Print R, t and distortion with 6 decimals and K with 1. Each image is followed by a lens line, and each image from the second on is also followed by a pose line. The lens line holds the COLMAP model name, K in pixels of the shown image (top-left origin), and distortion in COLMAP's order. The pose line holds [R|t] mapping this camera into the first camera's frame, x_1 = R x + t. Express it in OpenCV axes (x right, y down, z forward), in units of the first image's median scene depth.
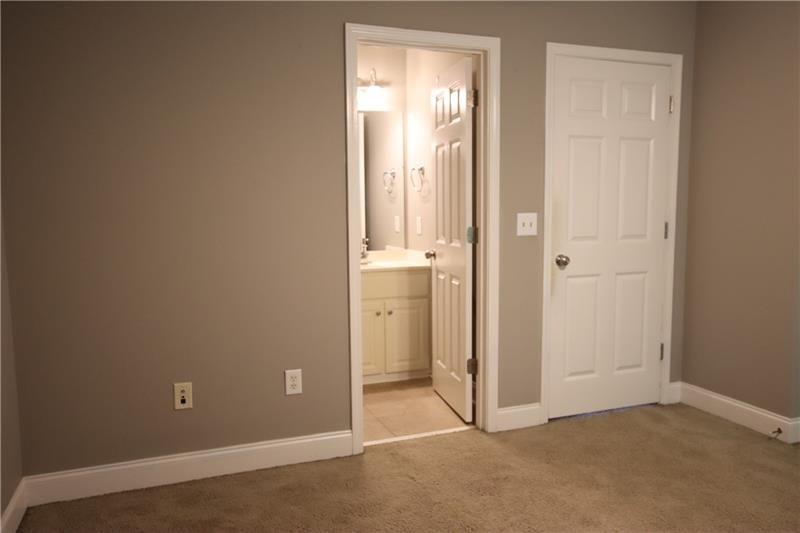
lens RADIAL K [[670.5, 0, 400.8], [0, 670.5, 262.6], [0, 0, 1]] dist [0.053197, -0.038402]
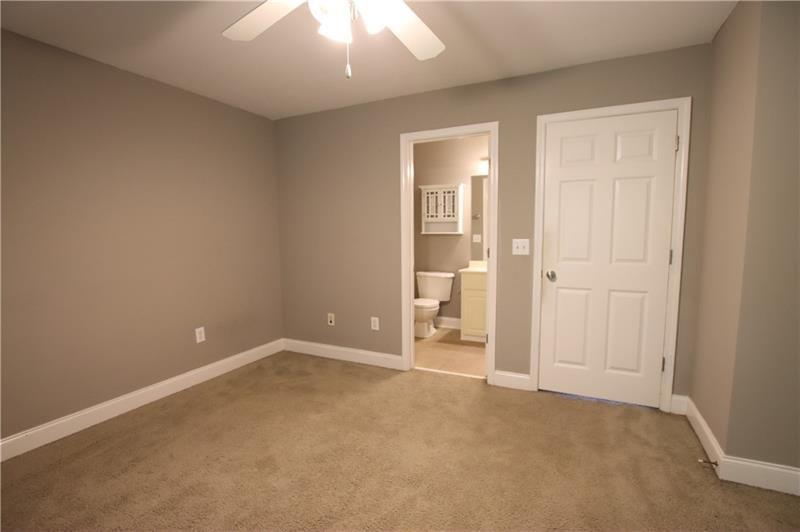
lens RADIAL K [[380.6, 0, 382.1], [0, 380.6, 264.5], [0, 0, 1]] dist [-0.016480, 0.003681]
pose [[0.651975, 0.064871, -0.755461, 0.590559], [-0.062244, 0.997550, 0.031941, -0.027086], [0.755682, 0.026198, 0.654415, 0.250349]]
